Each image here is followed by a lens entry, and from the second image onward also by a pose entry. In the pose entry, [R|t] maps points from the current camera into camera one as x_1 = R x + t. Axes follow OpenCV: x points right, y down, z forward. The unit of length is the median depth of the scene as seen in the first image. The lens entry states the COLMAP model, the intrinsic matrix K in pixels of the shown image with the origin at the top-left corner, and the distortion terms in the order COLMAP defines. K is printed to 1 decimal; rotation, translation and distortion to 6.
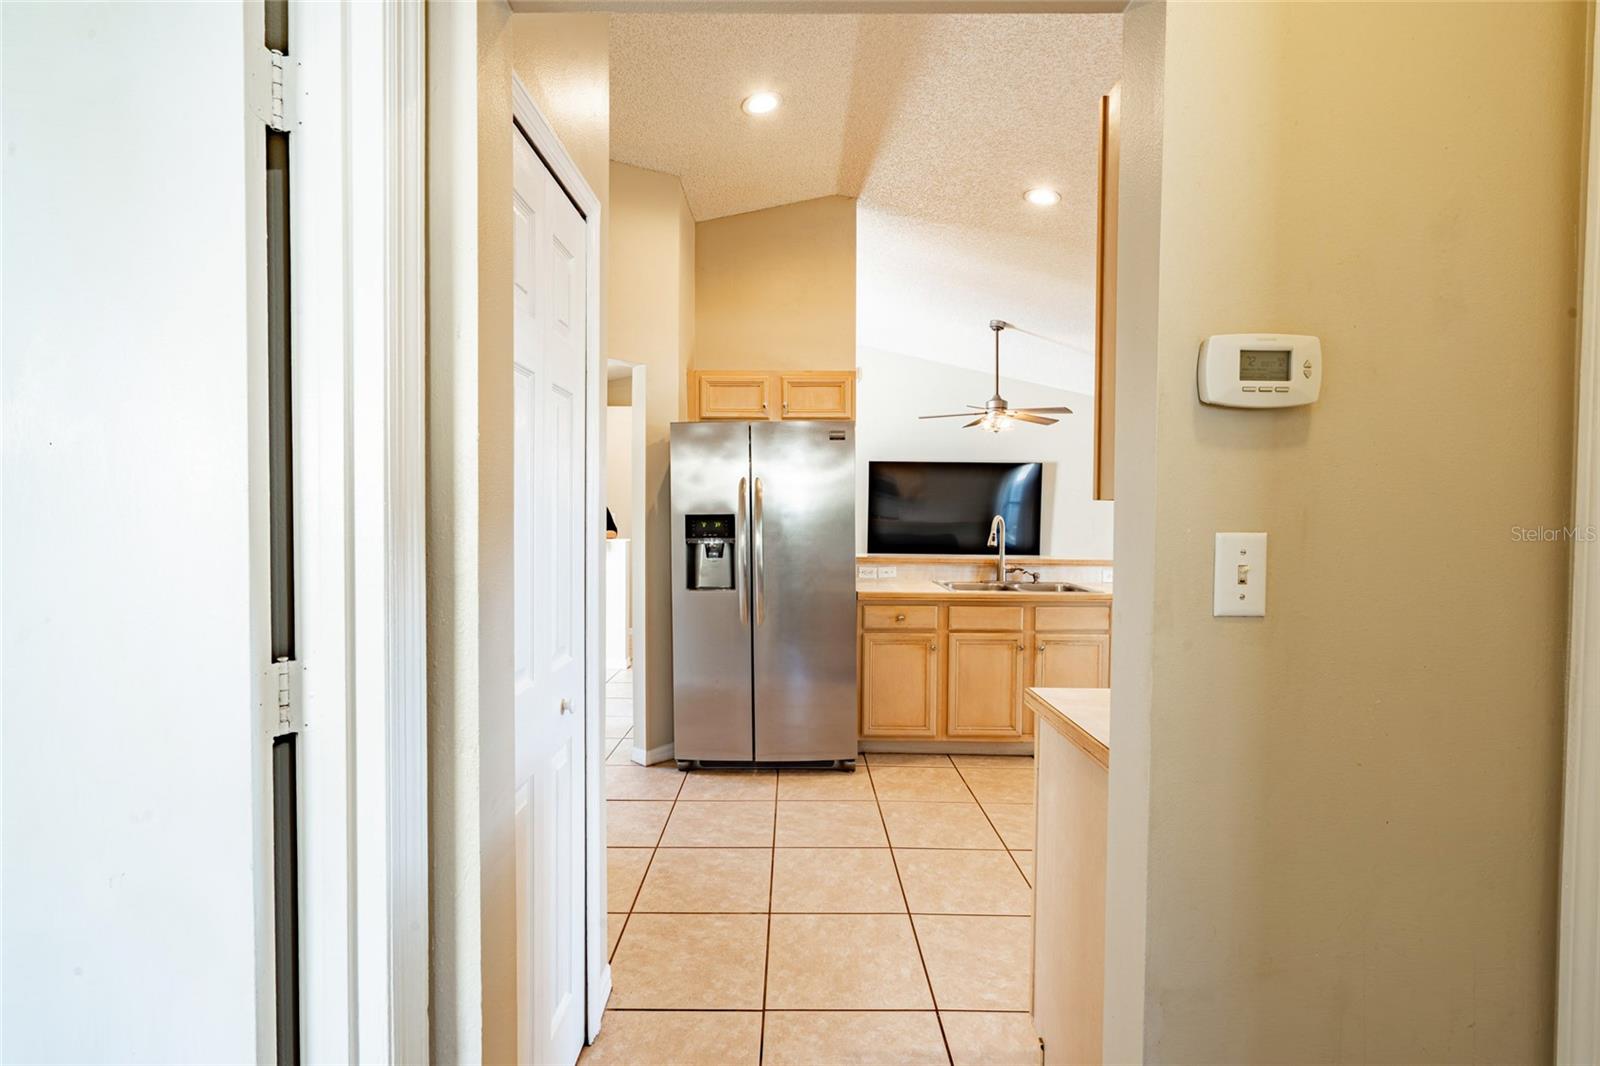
lens RADIAL K [[736.0, 0, 800.7], [0, 736.0, 530.1], [0, 0, 1]] dist [0.001827, 0.000524]
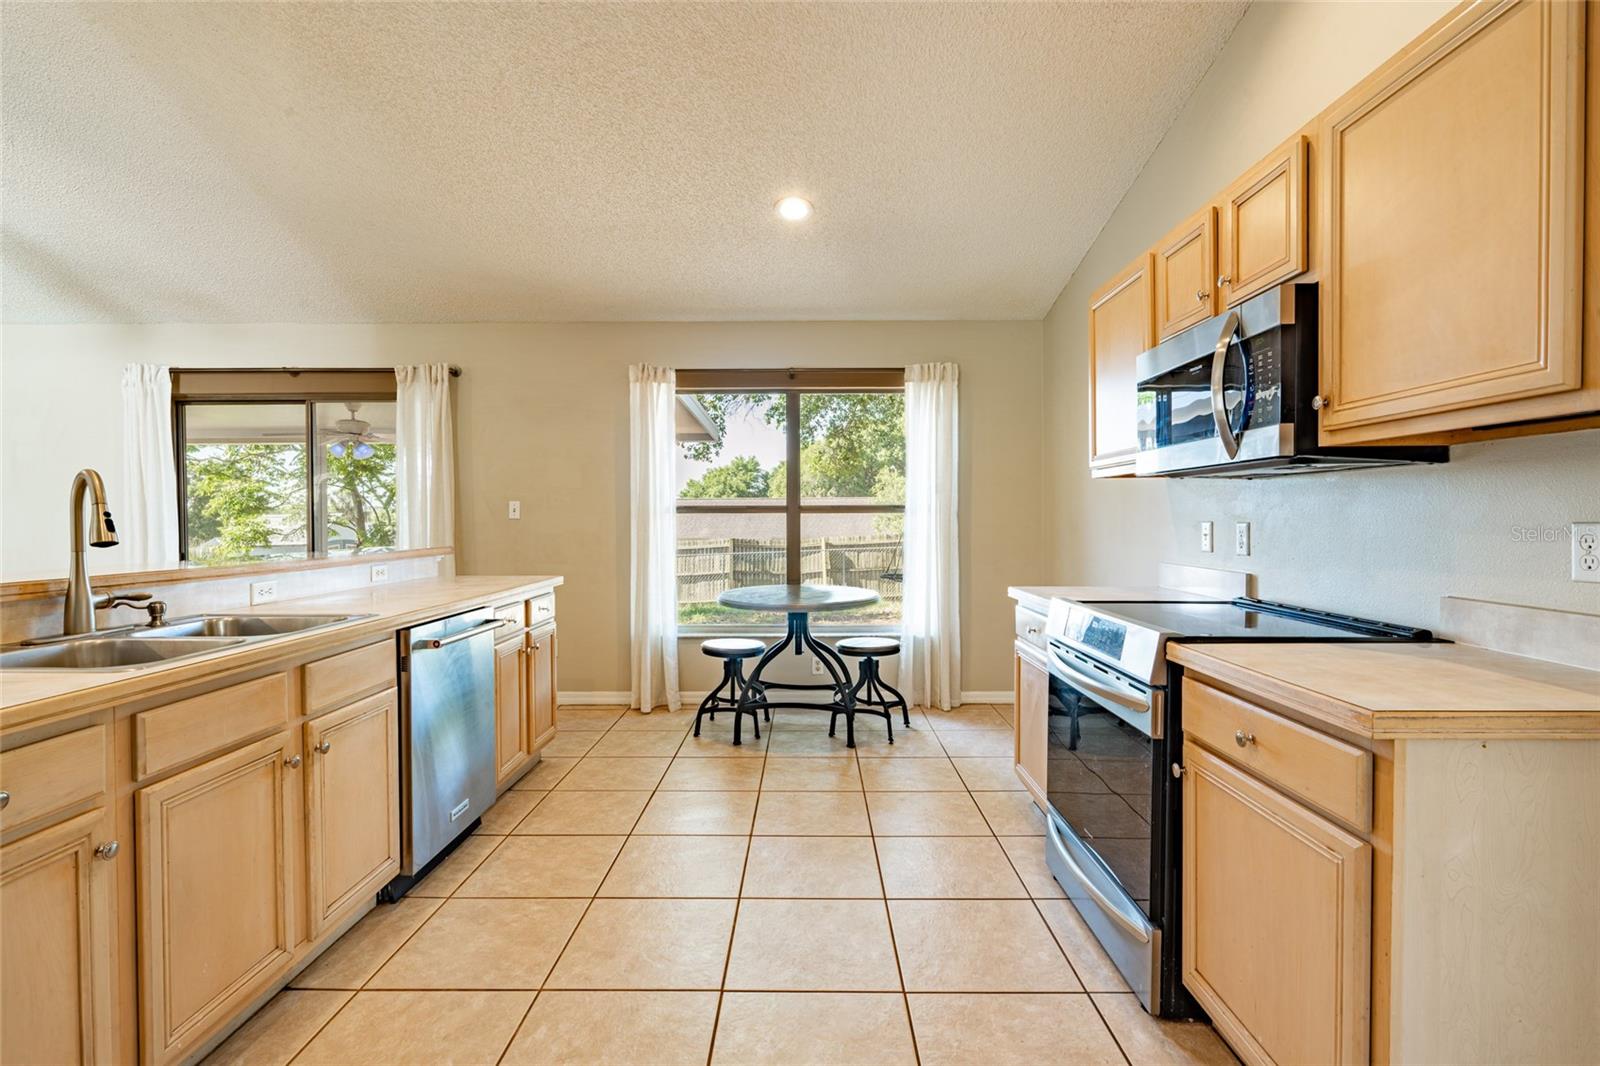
lens RADIAL K [[736.0, 0, 800.7], [0, 736.0, 530.1], [0, 0, 1]] dist [0.001827, 0.000524]
pose [[0.022112, -0.025083, 0.999441, -0.139412], [0.028372, 0.999298, 0.024452, 0.016048], [-0.999353, 0.027816, 0.022808, 0.670650]]
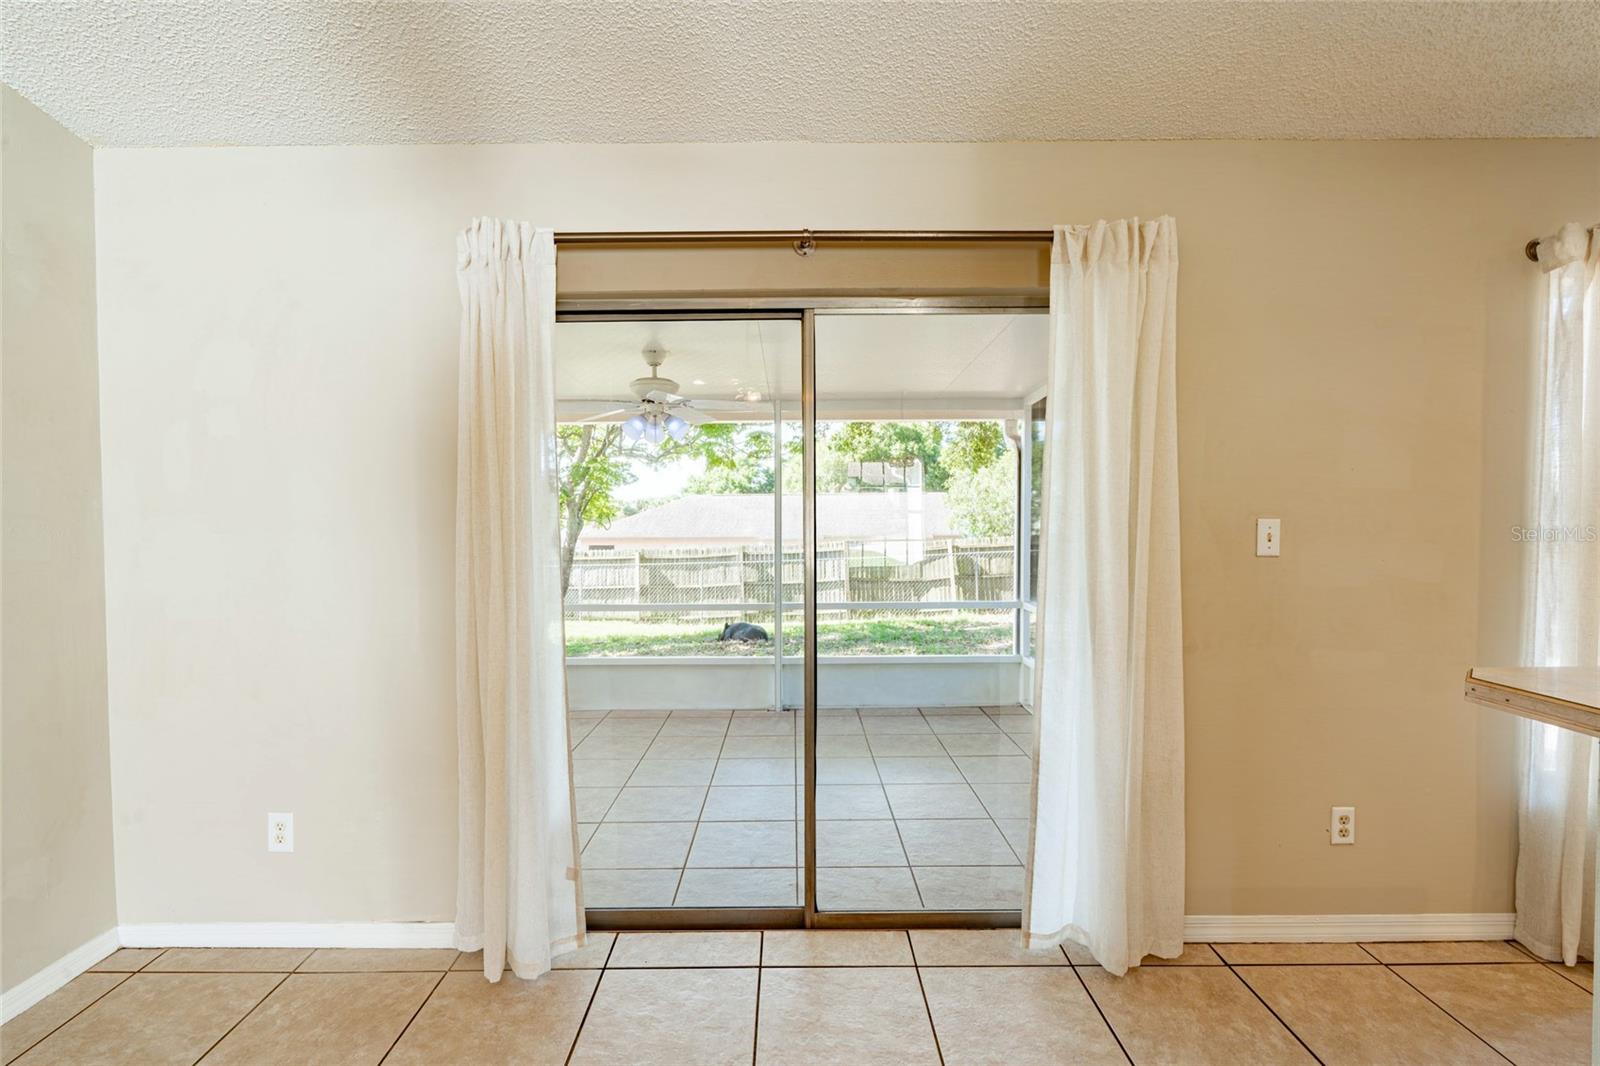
lens RADIAL K [[730.2, 0, 790.6], [0, 730.2, 531.7], [0, 0, 1]] dist [-0.000544, -0.000215]
pose [[0.014310, -0.035045, 0.999283, 0.482309], [0.030381, 0.998939, 0.034598, -0.035872], [-0.999436, 0.029864, 0.015360, 1.527983]]
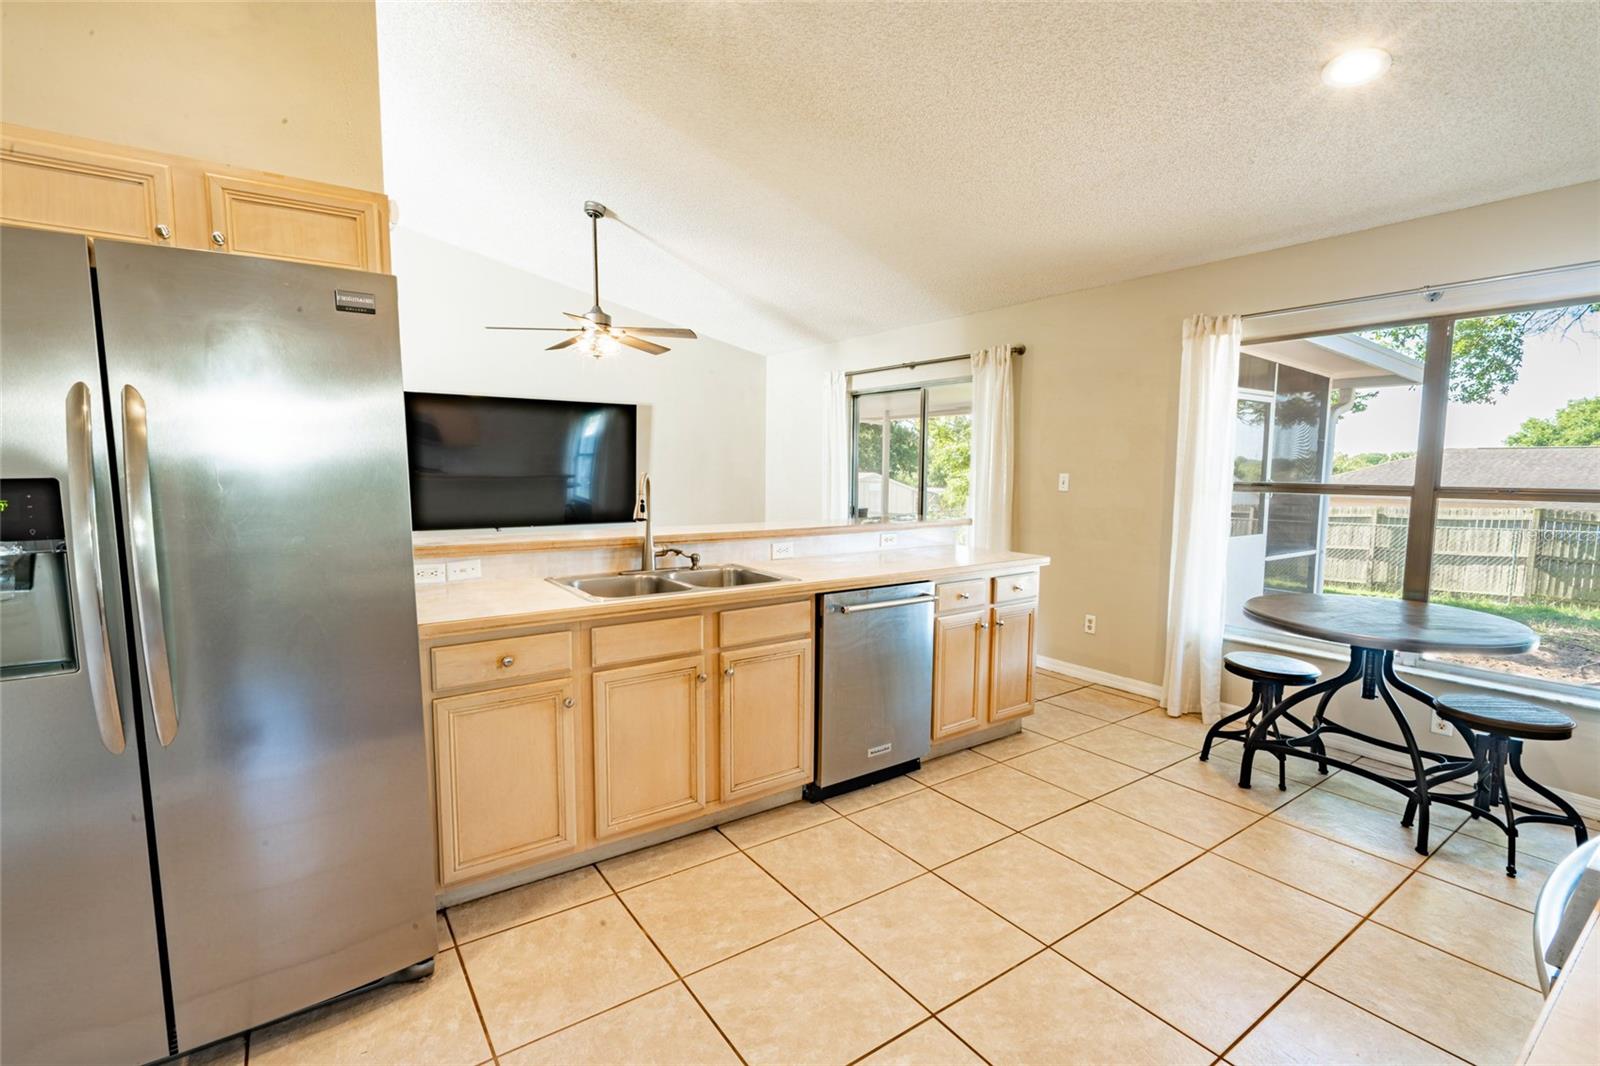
lens RADIAL K [[721.3, 0, 791.1], [0, 721.3, 530.9], [0, 0, 1]] dist [-0.003132, 0.000759]
pose [[0.825701, -0.053429, 0.561571, 0.013106], [0.013142, 0.997056, 0.075538, -0.016227], [-0.563954, -0.054991, 0.823973, 0.435812]]
